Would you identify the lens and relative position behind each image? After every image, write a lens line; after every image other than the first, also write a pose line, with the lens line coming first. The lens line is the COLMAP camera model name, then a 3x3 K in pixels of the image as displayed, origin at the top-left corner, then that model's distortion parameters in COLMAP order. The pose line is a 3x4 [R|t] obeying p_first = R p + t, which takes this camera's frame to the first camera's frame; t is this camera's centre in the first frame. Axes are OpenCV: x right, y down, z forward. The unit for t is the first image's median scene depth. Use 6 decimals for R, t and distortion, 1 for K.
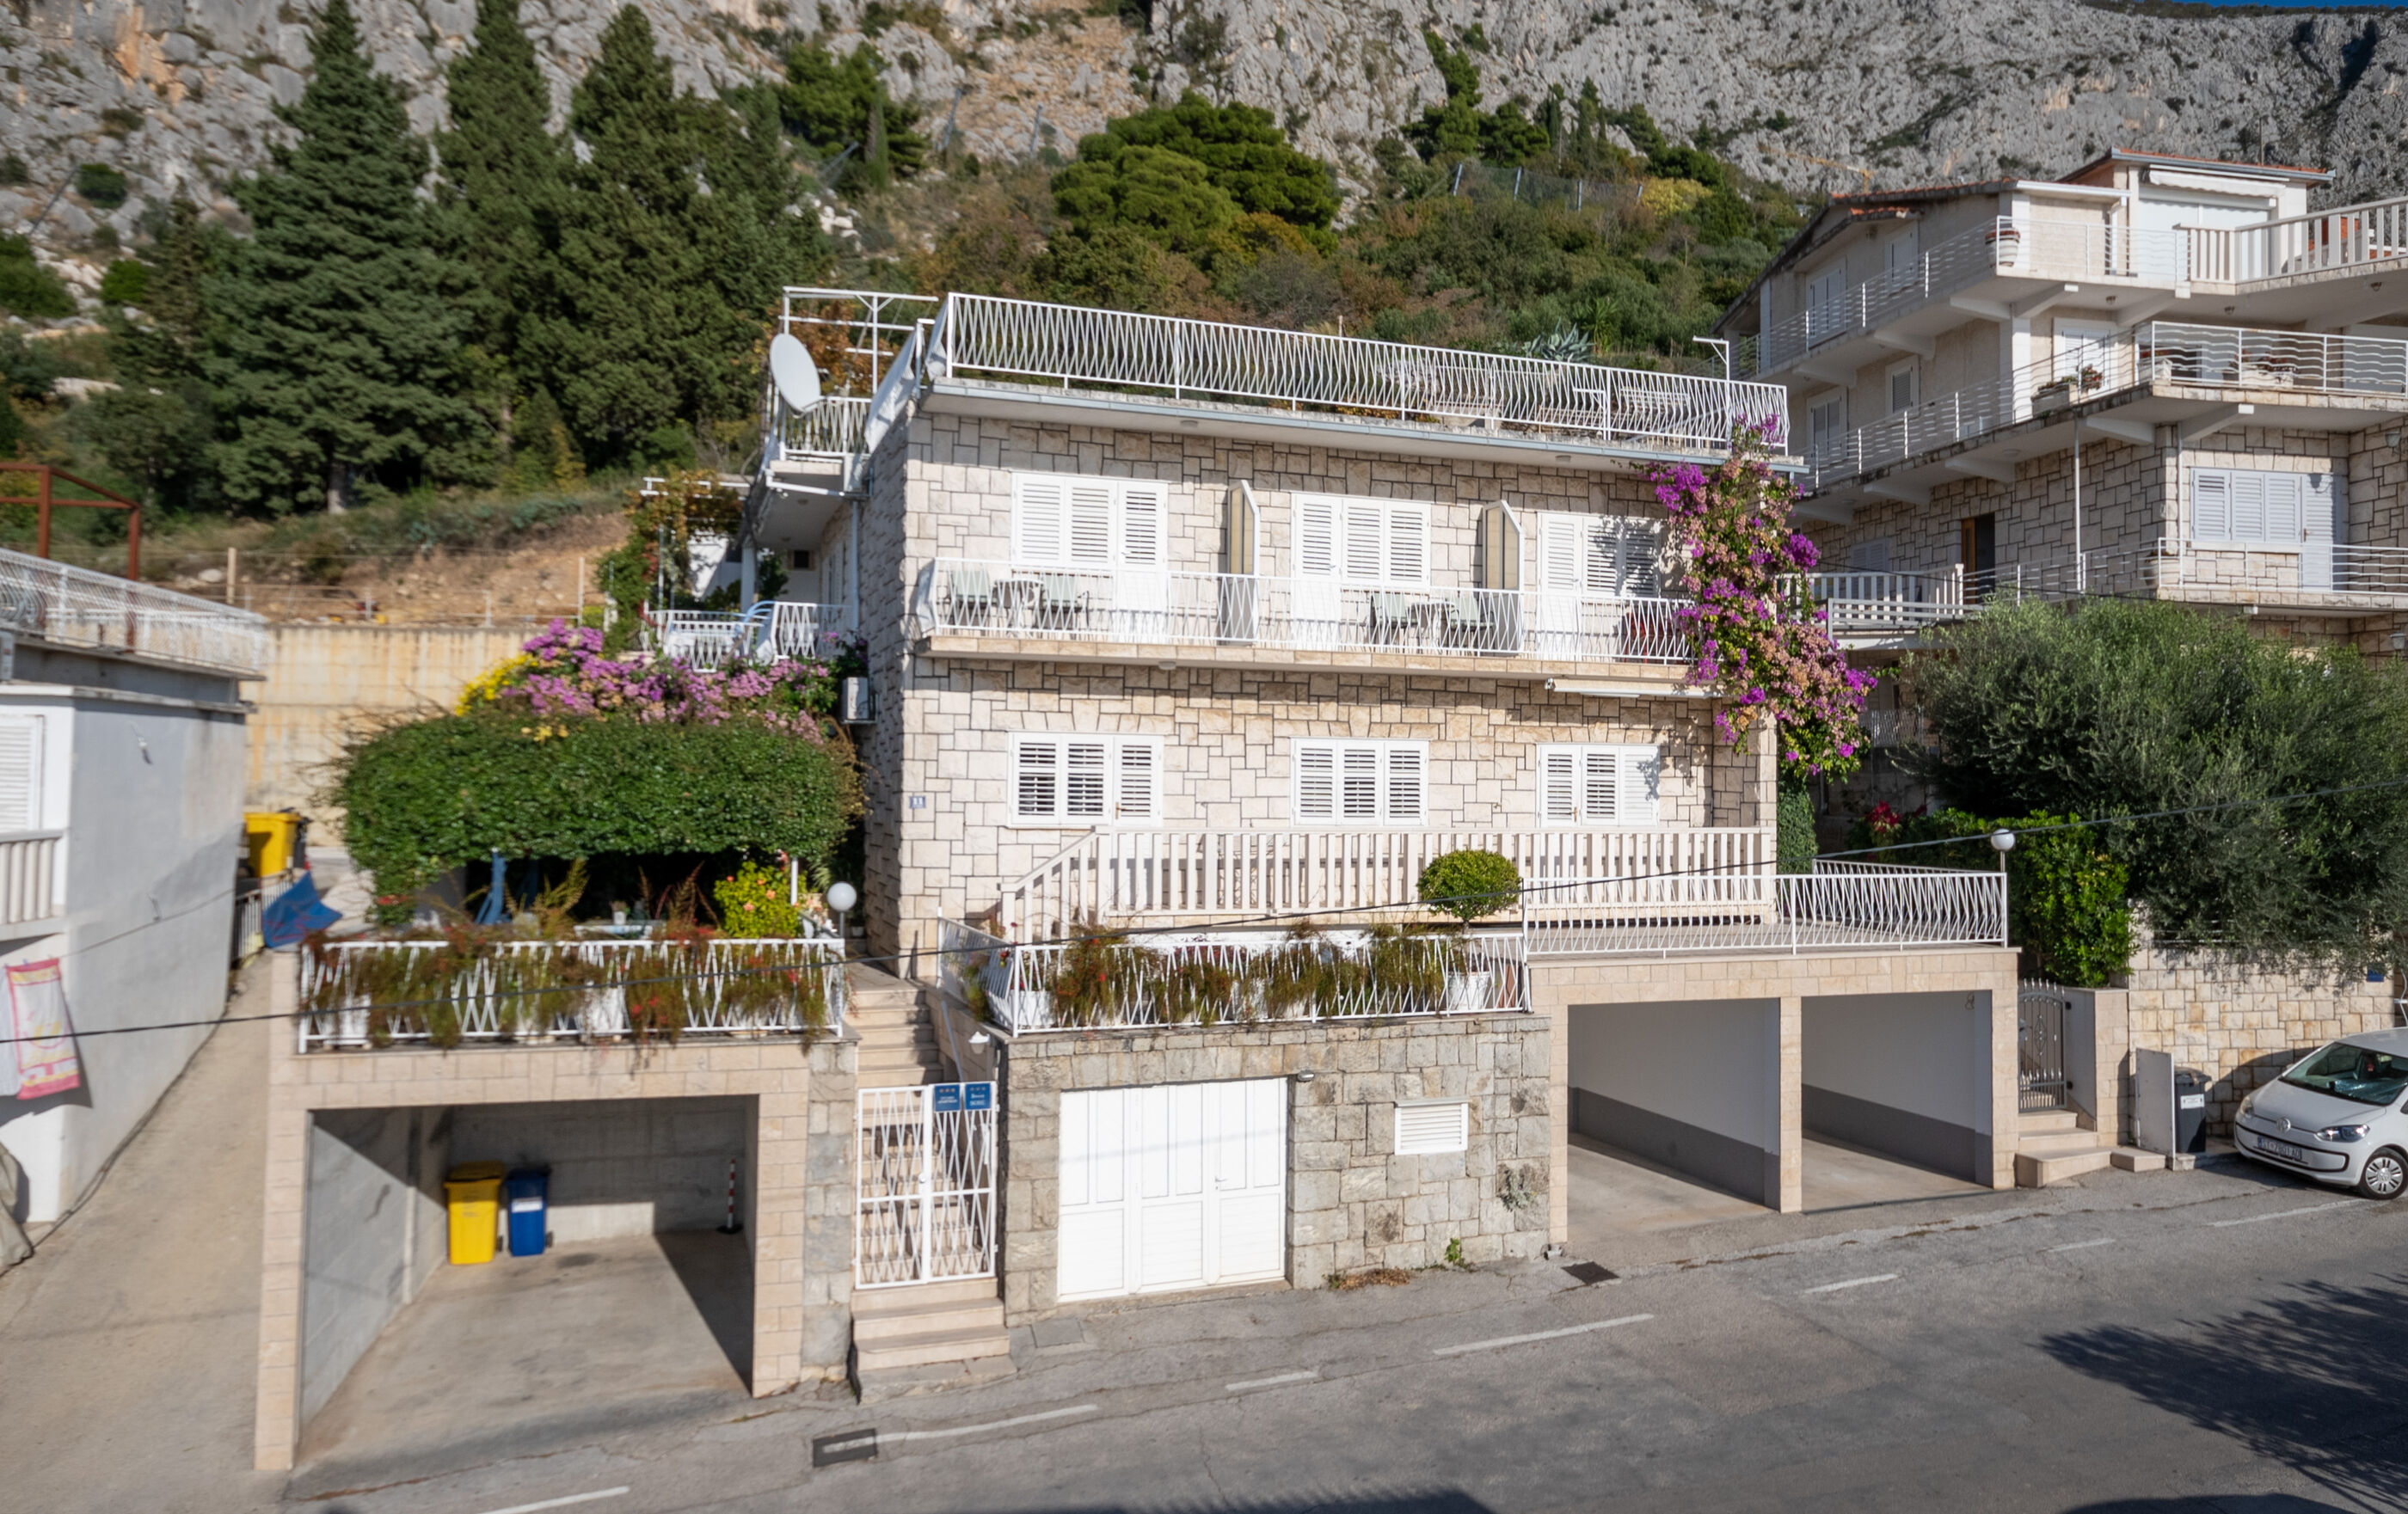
lens RADIAL K [[1686.3, 0, 1201.8], [0, 1686.3, 752.4], [0, 0, 1]] dist [0.009060, 0.010046]
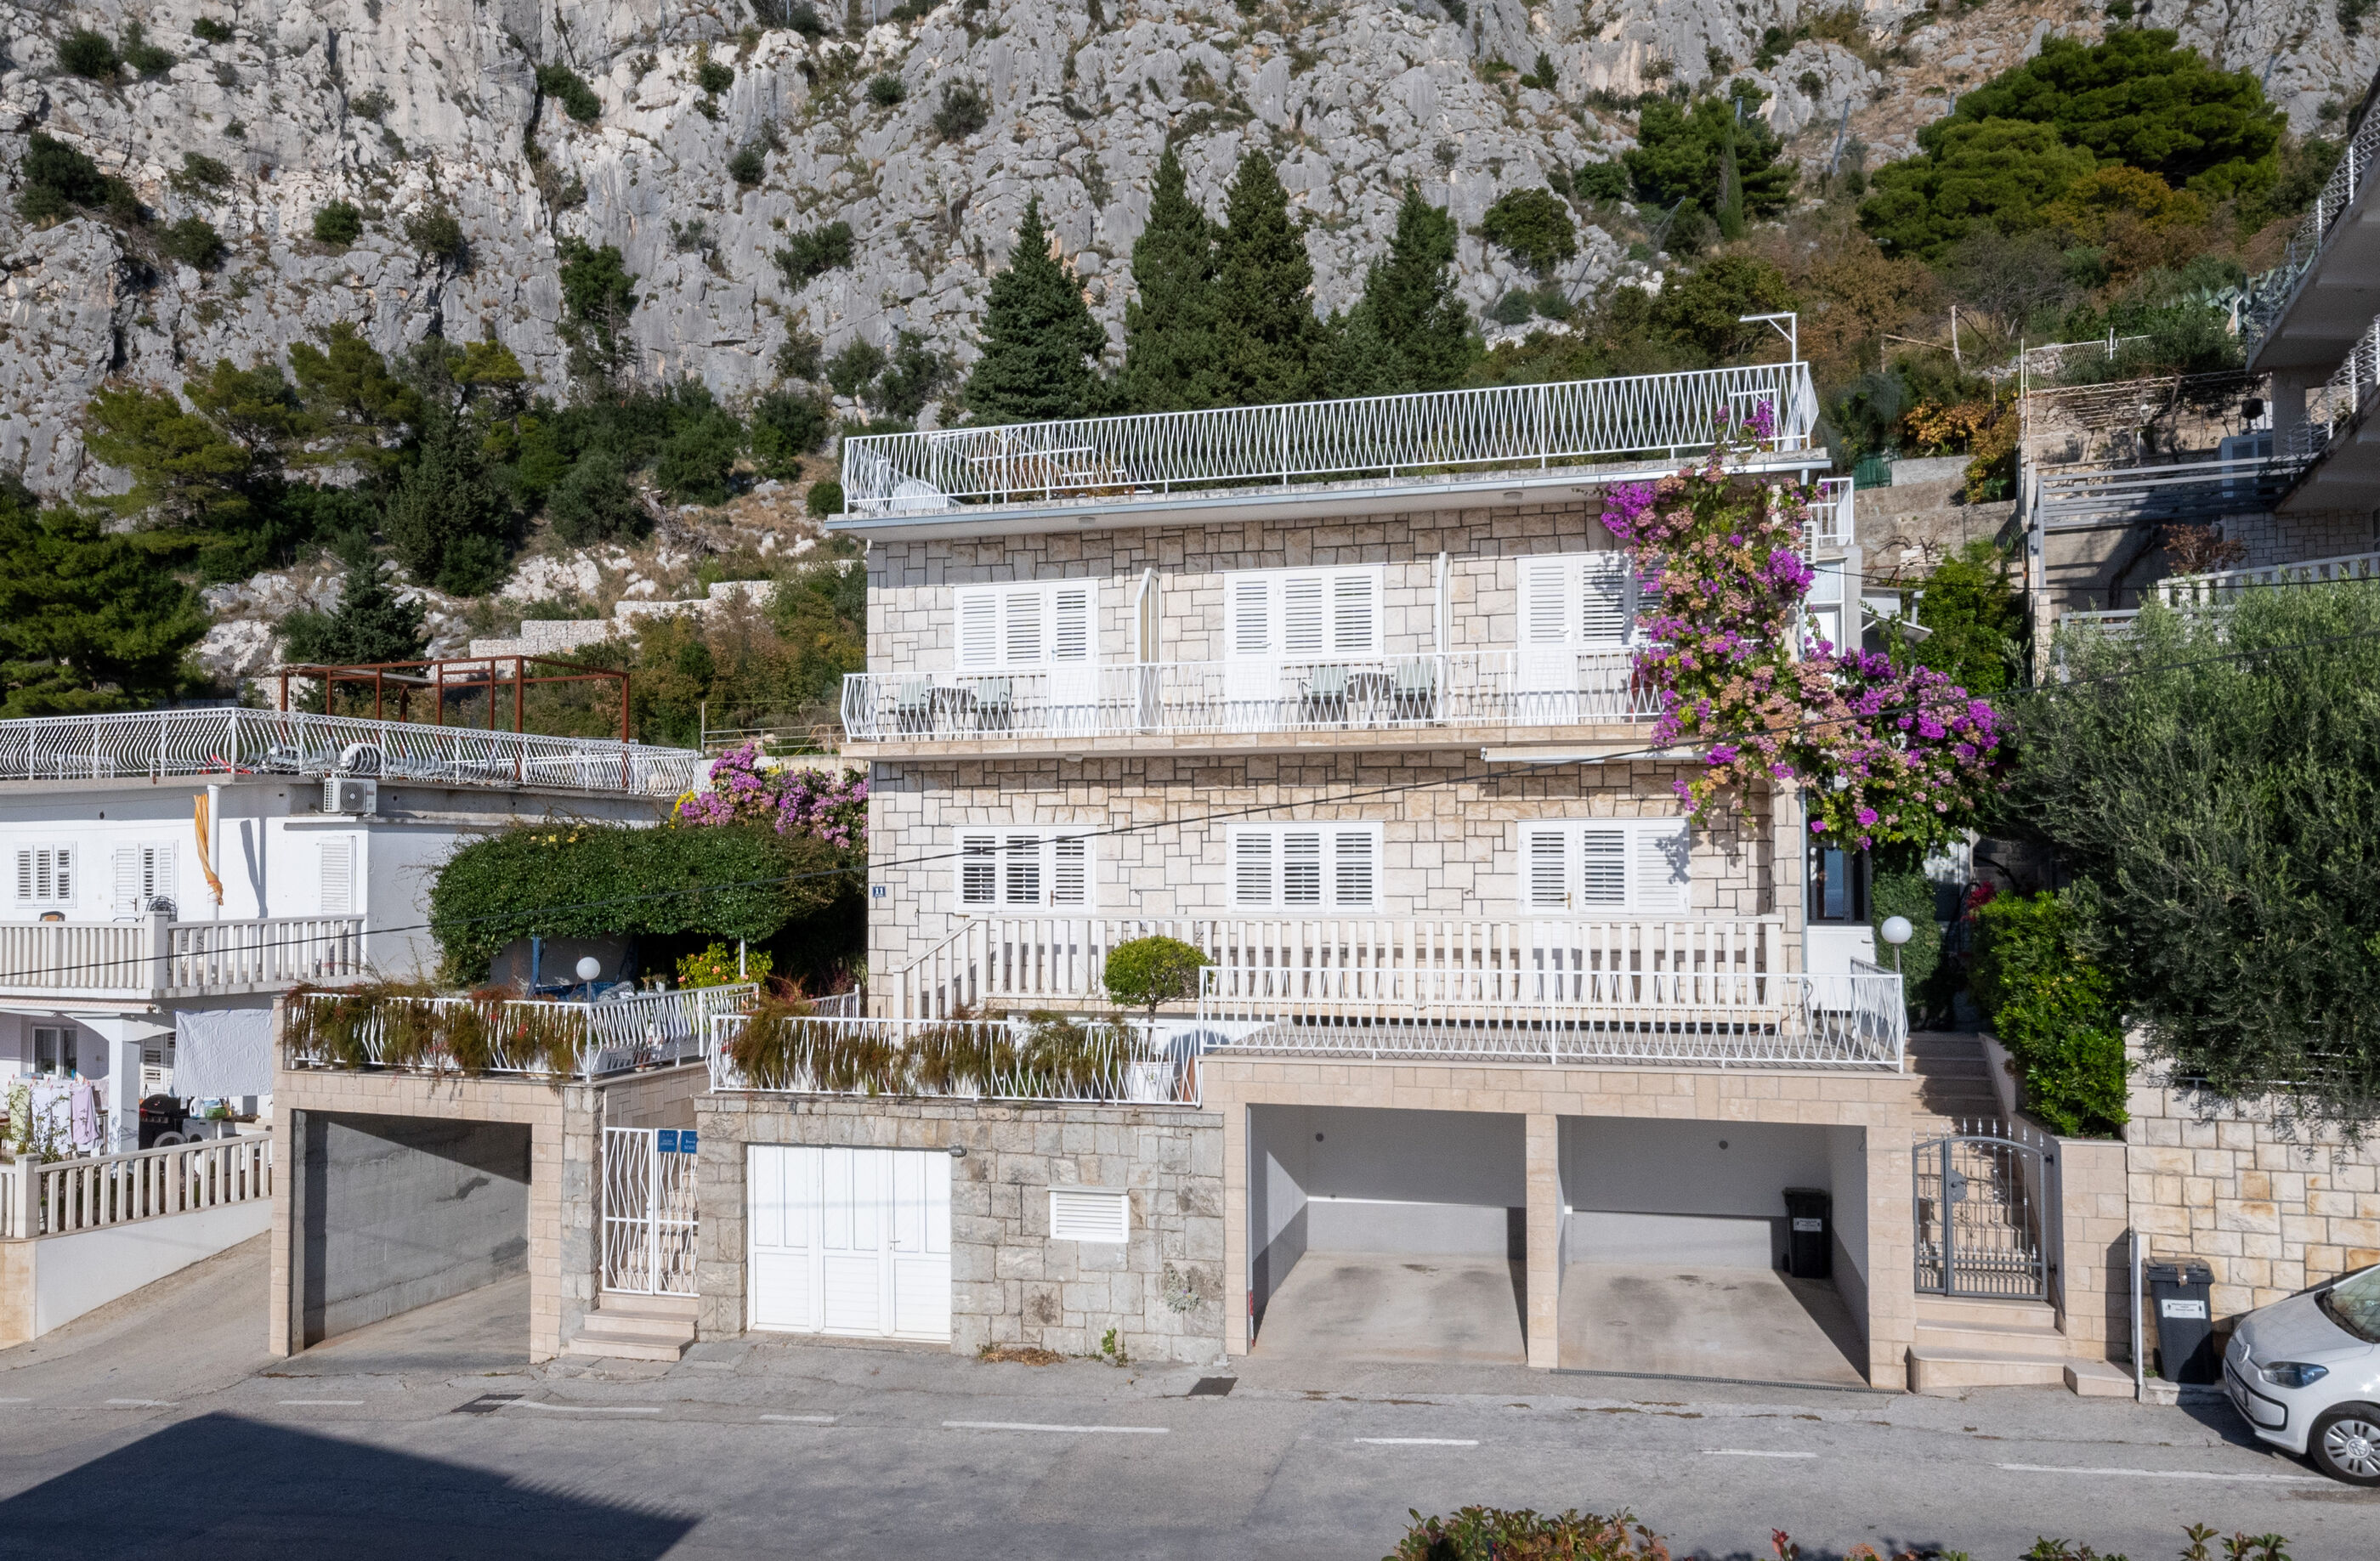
lens RADIAL K [[1754.1, 0, 1199.4], [0, 1754.1, 870.6], [0, 0, 1]] dist [0.016537, 0.007130]
pose [[0.806674, -0.014495, -0.590819, 0.673647], [0.022687, 0.999722, 0.006448, 0.012376], [0.590561, -0.018605, 0.806778, 0.177057]]
